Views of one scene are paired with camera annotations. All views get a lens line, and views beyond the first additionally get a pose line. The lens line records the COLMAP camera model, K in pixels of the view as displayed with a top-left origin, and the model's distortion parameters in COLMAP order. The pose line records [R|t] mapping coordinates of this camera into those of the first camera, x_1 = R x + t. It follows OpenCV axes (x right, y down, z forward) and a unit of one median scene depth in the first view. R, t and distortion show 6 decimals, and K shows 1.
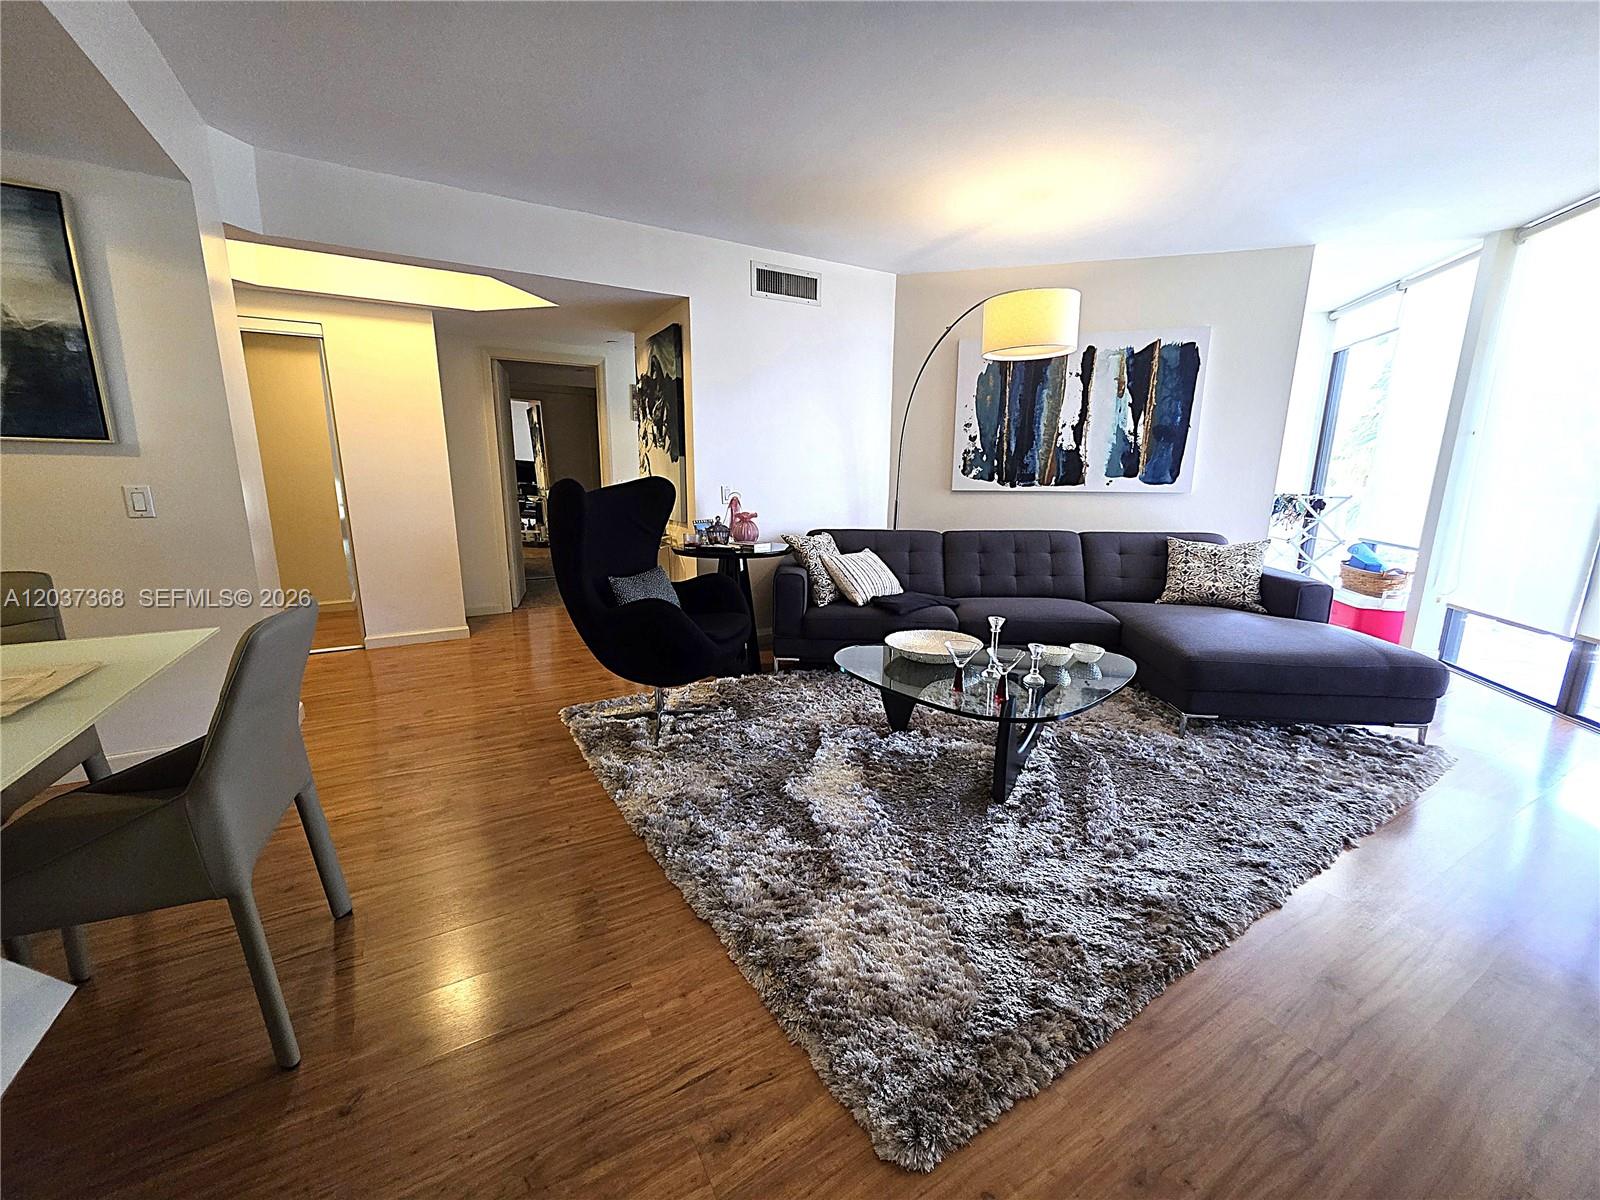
lens RADIAL K [[635.5, 0, 804.1], [0, 635.5, 606.5], [0, 0, 1]] dist [0.000771, 0.000599]
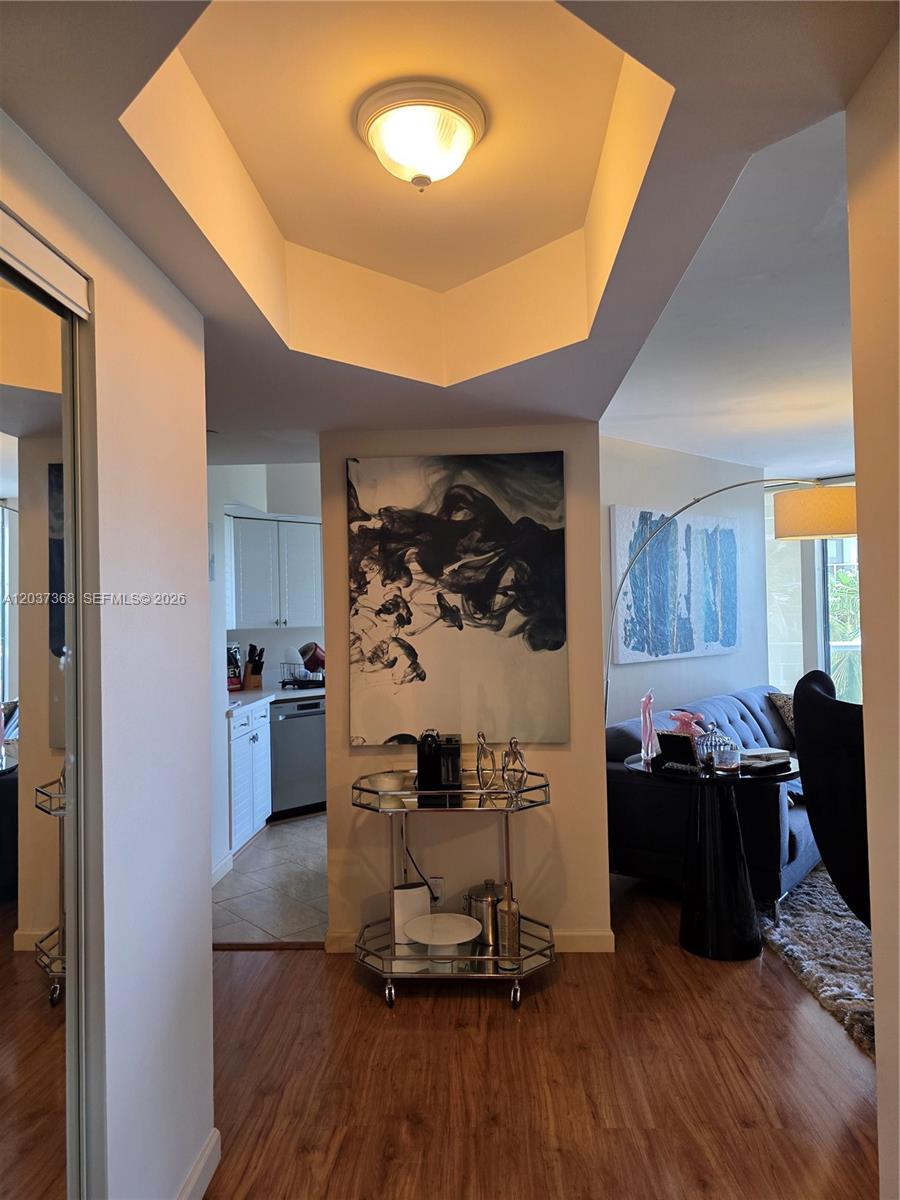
lens RADIAL K [[805.7, 0, 450.0], [0, 805.7, 600.0], [0, 0, 1]] dist [0.000120, -0.000092]
pose [[0.543418, -0.002401, 0.839459, -0.895094], [0.195469, 0.972870, -0.123753, -0.189141], [-0.816388, 0.231338, 0.529144, 0.617687]]
